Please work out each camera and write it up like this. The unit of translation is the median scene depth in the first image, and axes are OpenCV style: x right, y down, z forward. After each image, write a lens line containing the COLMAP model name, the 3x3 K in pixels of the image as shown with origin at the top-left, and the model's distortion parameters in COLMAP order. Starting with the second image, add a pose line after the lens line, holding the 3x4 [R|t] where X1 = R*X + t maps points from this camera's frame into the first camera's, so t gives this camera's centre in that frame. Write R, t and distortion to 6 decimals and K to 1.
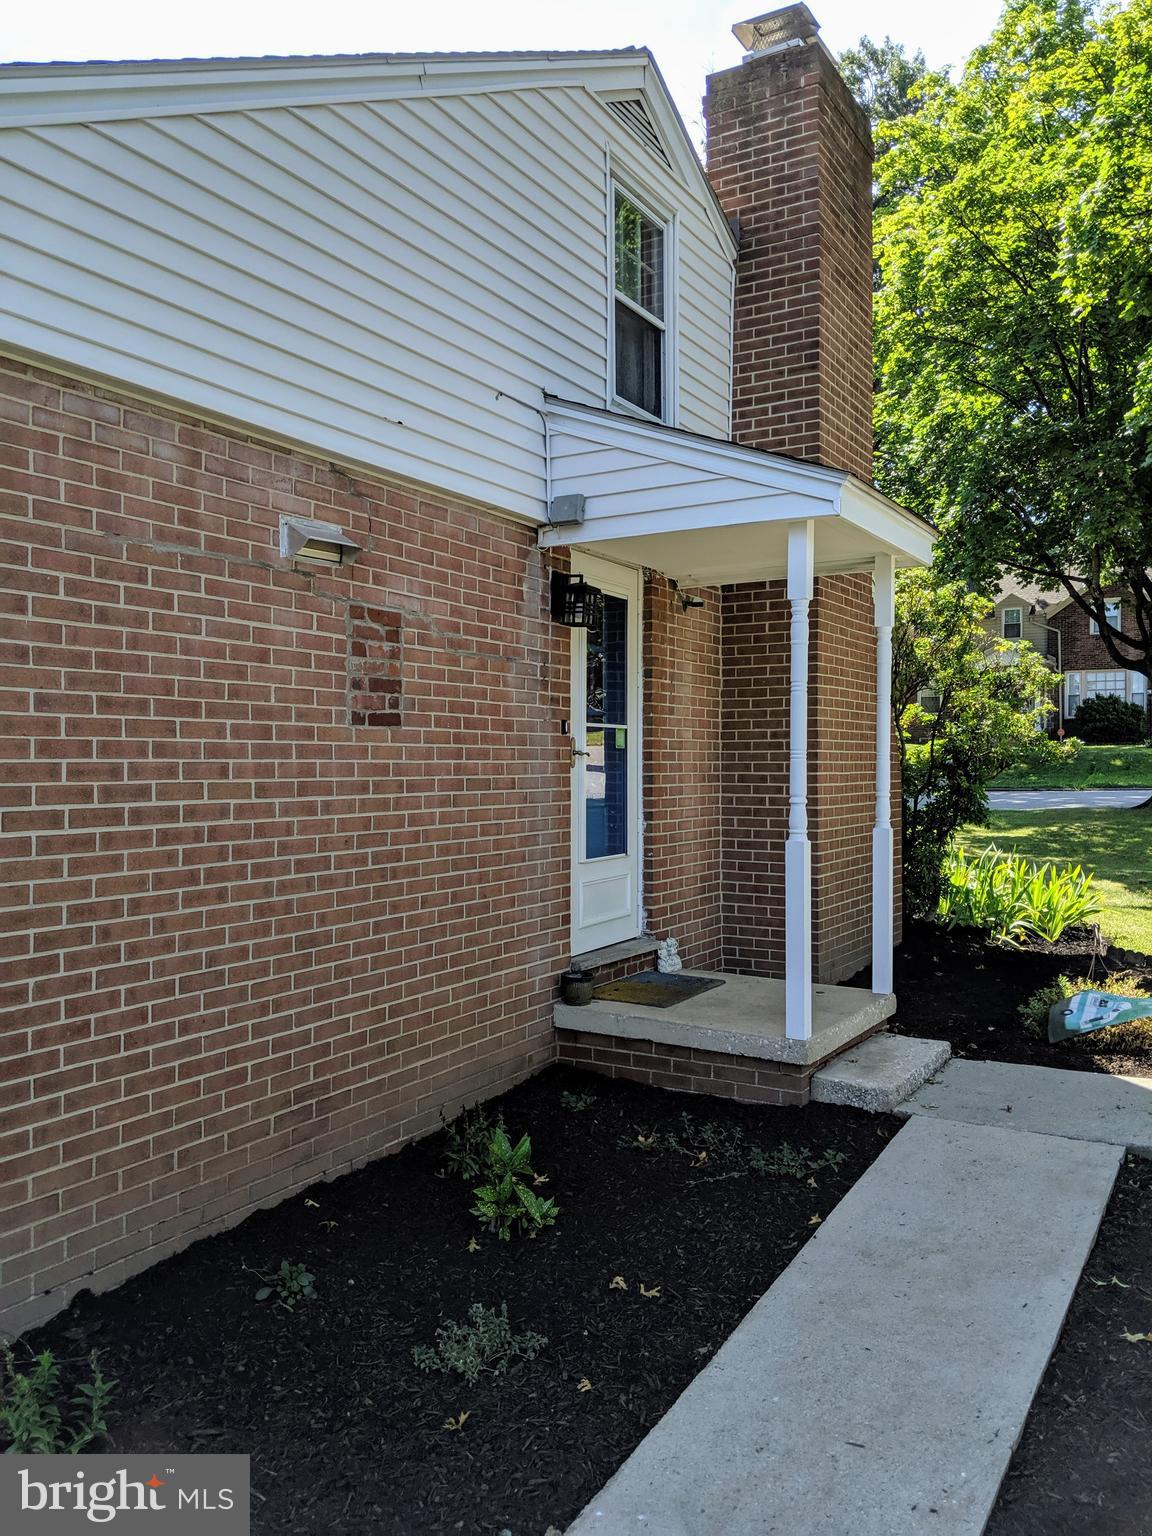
lens RADIAL K [[1247.1, 0, 576.0], [0, 1247.1, 768.0], [0, 0, 1]] dist [0.136805, -0.324891]
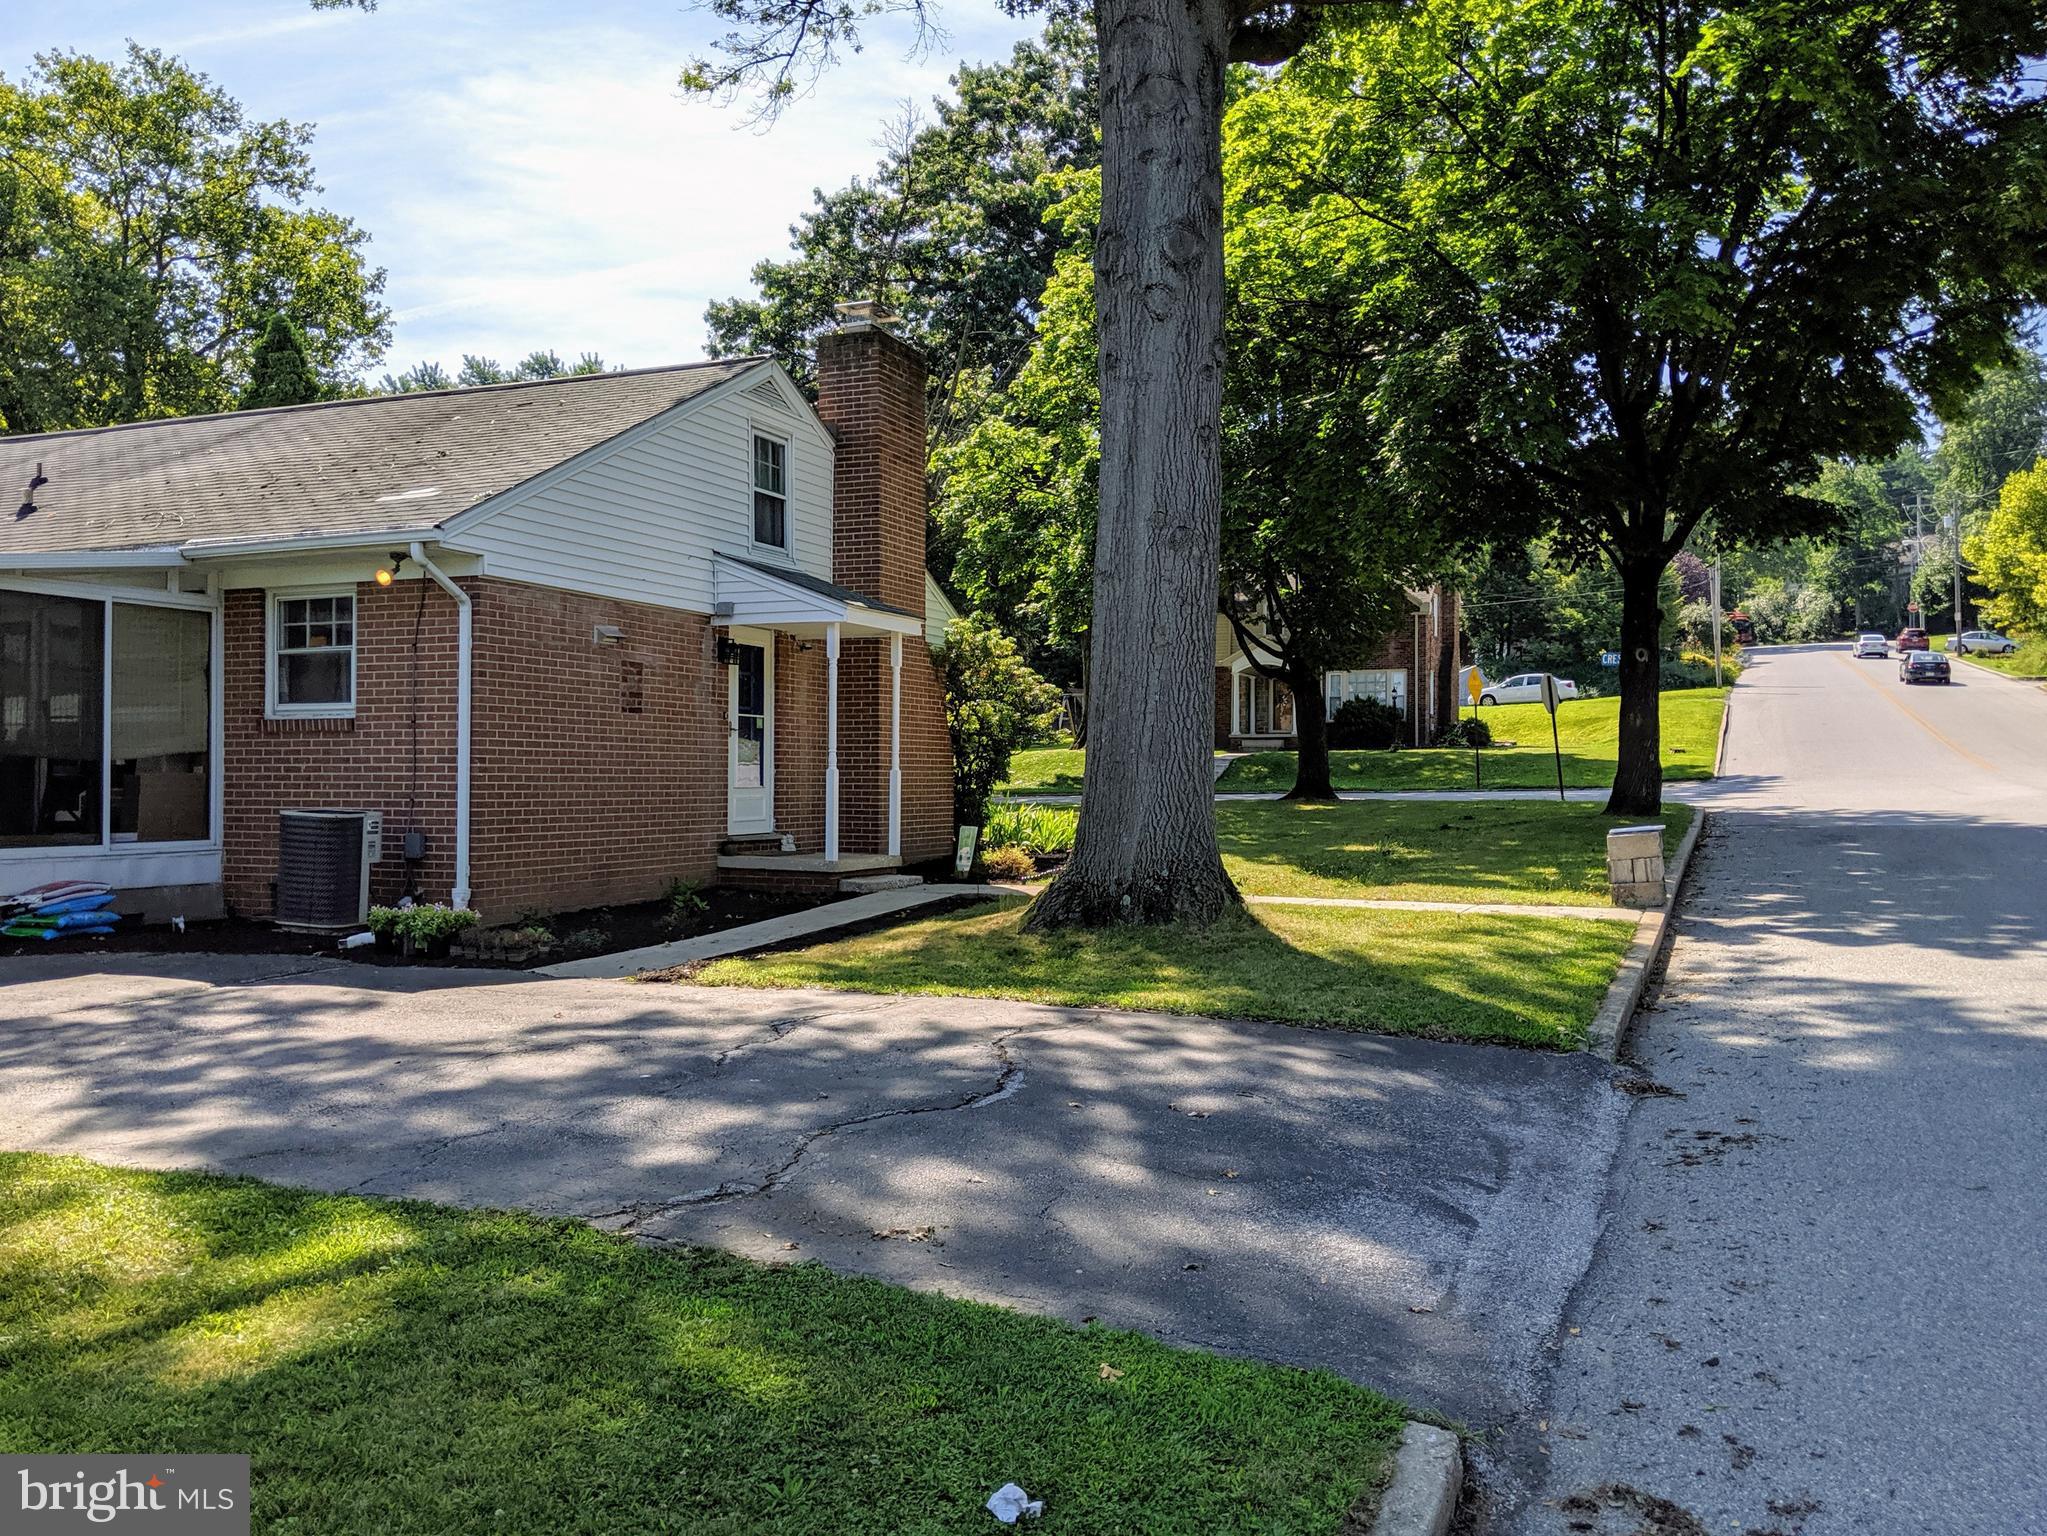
lens RADIAL K [[1662.0, 0, 995.7], [0, 1662.0, 768.6], [0, 0, 1]] dist [0.136805, -0.324891]
pose [[0.995305, 0.005989, 0.096605, 0.167156], [-0.005008, 0.999933, -0.010396, 0.078182], [-0.096661, 0.009864, 0.995269, -1.699817]]
